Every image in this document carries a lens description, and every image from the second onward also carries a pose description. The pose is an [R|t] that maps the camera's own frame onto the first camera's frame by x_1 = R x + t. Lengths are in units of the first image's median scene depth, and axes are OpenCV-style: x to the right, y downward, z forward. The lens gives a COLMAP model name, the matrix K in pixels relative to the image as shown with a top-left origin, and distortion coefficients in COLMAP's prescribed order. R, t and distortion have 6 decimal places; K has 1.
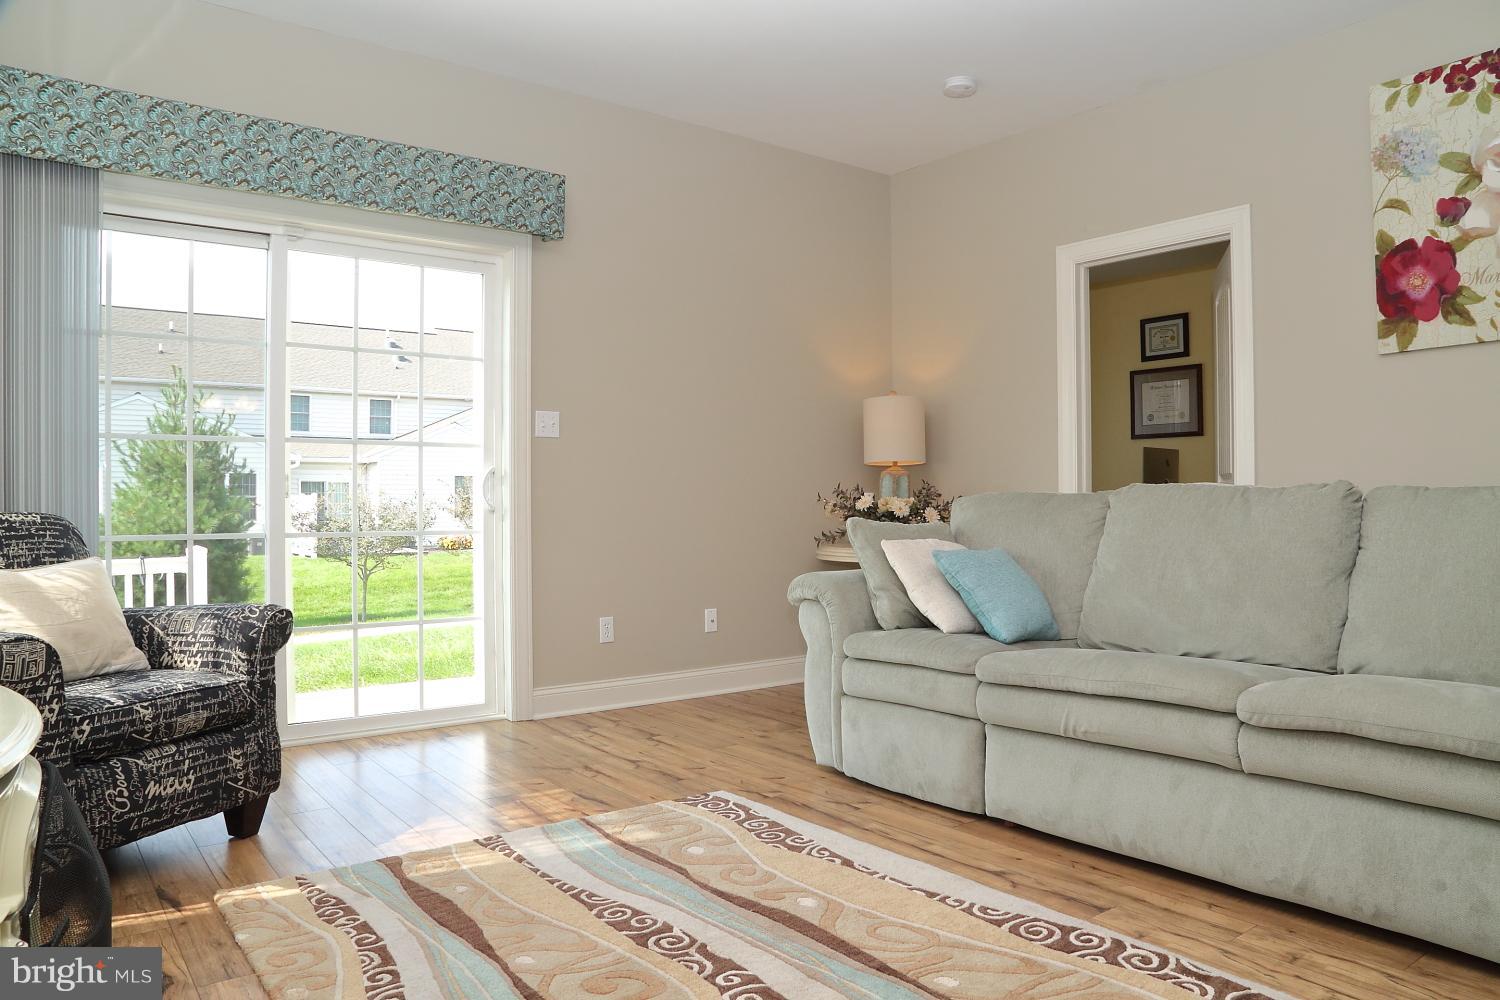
lens RADIAL K [[1018.2, 0, 744.5], [0, 1018.2, 506.8], [0, 0, 1]] dist [-0.125155, 0.062743]
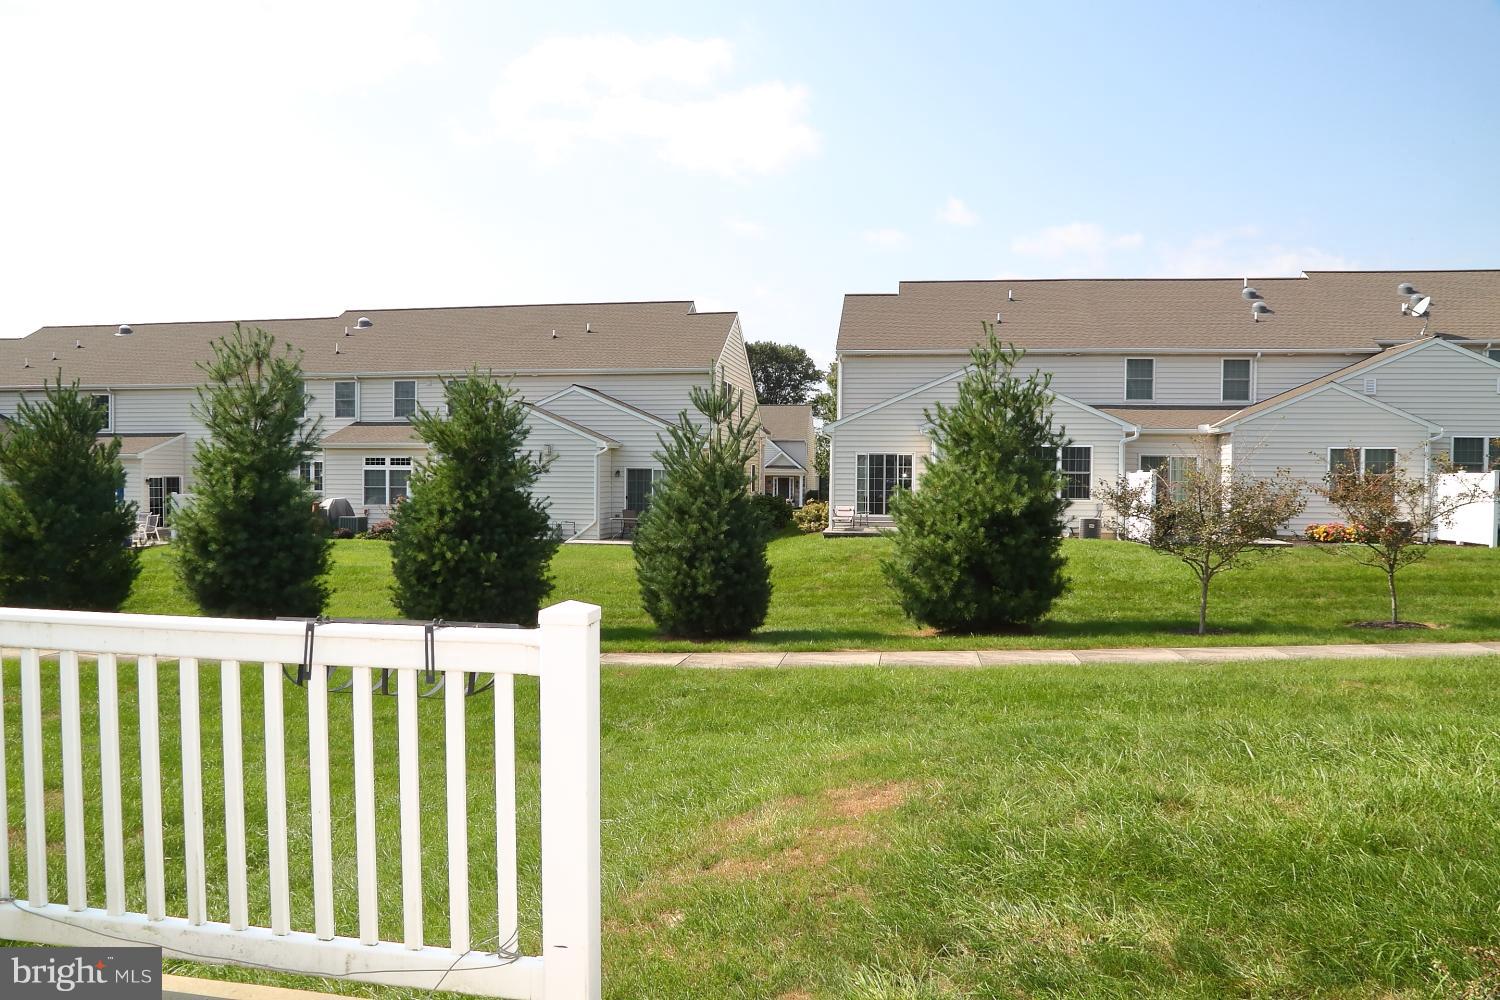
lens RADIAL K [[1018.2, 0, 743.9], [0, 1018.2, 512.9], [0, 0, 1]] dist [-0.125155, 0.062743]
pose [[0.687835, 0.033951, -0.725073, -0.071237], [-0.013714, 0.999335, 0.033783, -0.000670], [0.725738, -0.013294, 0.687843, 0.217056]]
